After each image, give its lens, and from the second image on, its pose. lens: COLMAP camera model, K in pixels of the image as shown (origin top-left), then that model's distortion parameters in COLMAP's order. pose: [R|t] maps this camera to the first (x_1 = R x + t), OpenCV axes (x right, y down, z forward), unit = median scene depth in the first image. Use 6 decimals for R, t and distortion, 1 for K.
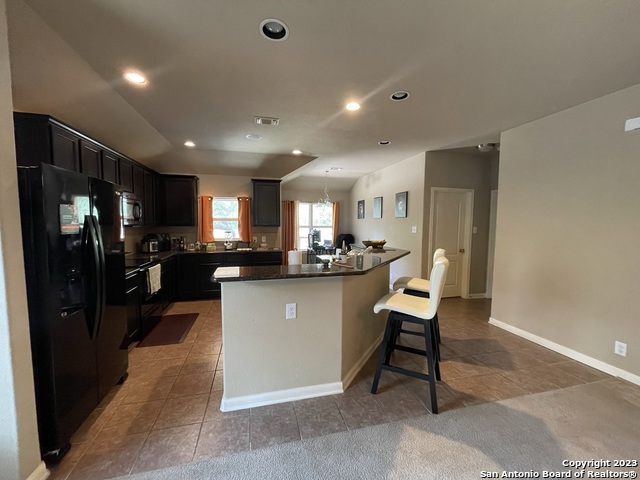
lens RADIAL K [[258.2, 0, 317.7], [0, 258.2, 241.5], [0, 0, 1]] dist [-0.000838, -0.000005]
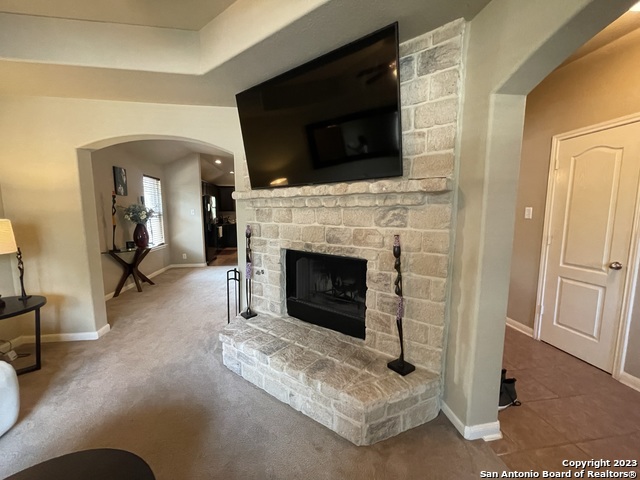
lens RADIAL K [[253.3, 0, 318.3], [0, 253.3, 241.3], [0, 0, 1]] dist [-0.002031, -0.000245]
pose [[0.995998, 0.003216, -0.089313, 0.352177], [0.000449, 0.999160, 0.040980, 0.090114], [0.089370, -0.040856, 0.995160, -0.900574]]
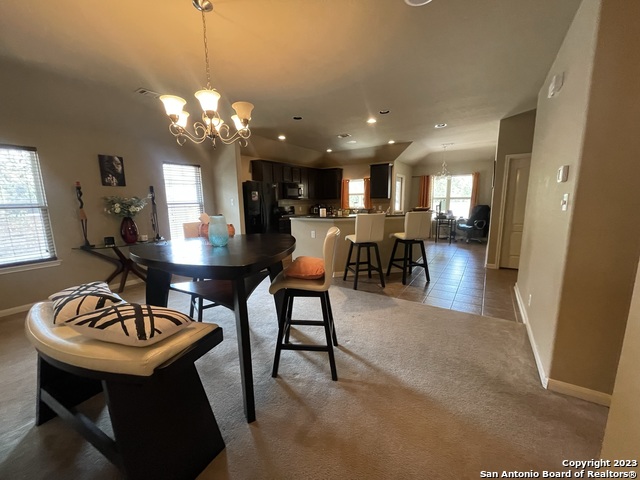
lens RADIAL K [[253.3, 0, 318.3], [0, 253.3, 241.3], [0, 0, 1]] dist [-0.002031, -0.000245]
pose [[0.677244, 0.103689, -0.728415, 0.635085], [-0.032867, 0.993295, 0.110836, 0.033730], [0.735024, -0.051122, 0.676111, -0.194811]]
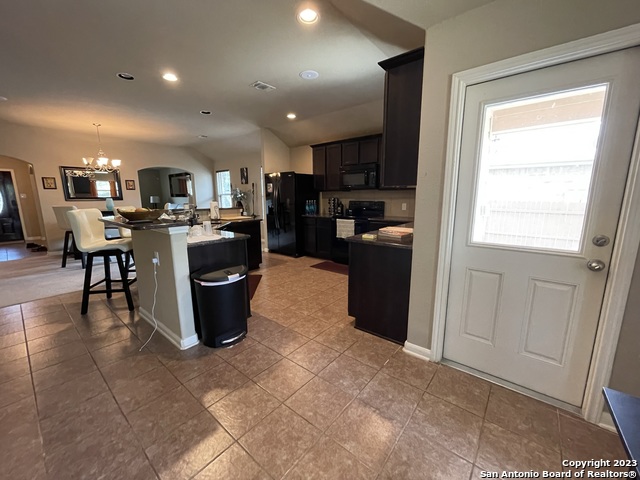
lens RADIAL K [[259.1, 0, 321.0], [0, 259.1, 239.7], [0, 0, 1]] dist [-0.001569, -0.000273]
pose [[-0.798472, 0.101446, -0.593423, 0.192172], [-0.041706, 0.974011, 0.222626, -0.066152], [0.600585, 0.202510, -0.773490, 1.344661]]
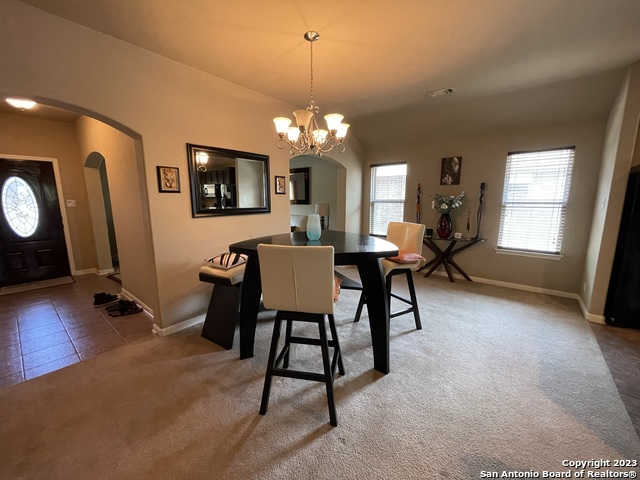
lens RADIAL K [[258.2, 0, 317.7], [0, 258.2, 241.5], [0, 0, 1]] dist [-0.000838, -0.000005]
pose [[-0.799765, 0.094981, -0.592752, 0.518129], [-0.044730, 0.975231, 0.216620, -0.010698], [0.598644, 0.199759, -0.775707, 0.324465]]
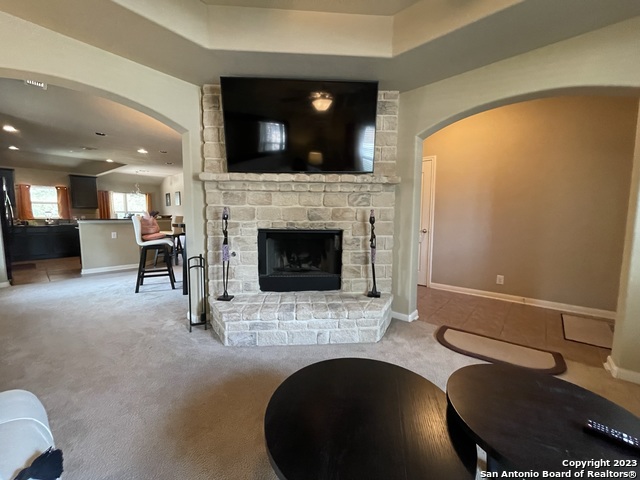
lens RADIAL K [[253.3, 0, 318.3], [0, 253.3, 241.3], [0, 0, 1]] dist [-0.002031, -0.000245]
pose [[0.820282, -0.058693, 0.568940, 0.053635], [0.044338, 0.998253, 0.039057, 0.131838], [-0.570238, -0.006812, 0.821451, -0.929693]]
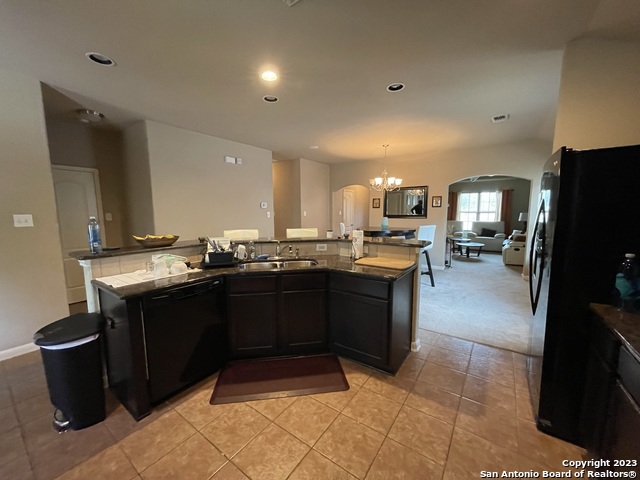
lens RADIAL K [[258.2, 0, 317.7], [0, 258.2, 241.5], [0, 0, 1]] dist [-0.000838, -0.000005]
pose [[-0.648540, -0.095855, 0.755121, -0.393860], [0.056314, 0.983278, 0.173183, -0.060029], [-0.759095, 0.154839, -0.632297, 0.859915]]
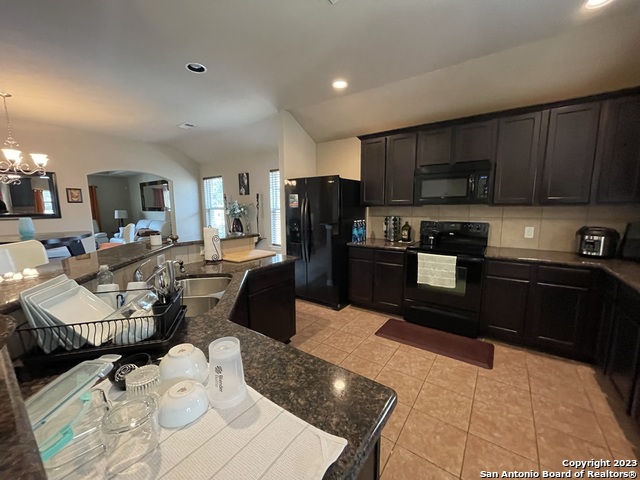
lens RADIAL K [[256.7, 0, 320.0], [0, 256.7, 240.0], [0, 0, 1]] dist [-0.000317, -0.000001]
pose [[-0.756898, 0.084953, -0.647988, 0.103312], [-0.045197, 0.982337, 0.181580, -0.052303], [0.651969, 0.166725, -0.739689, 0.909517]]
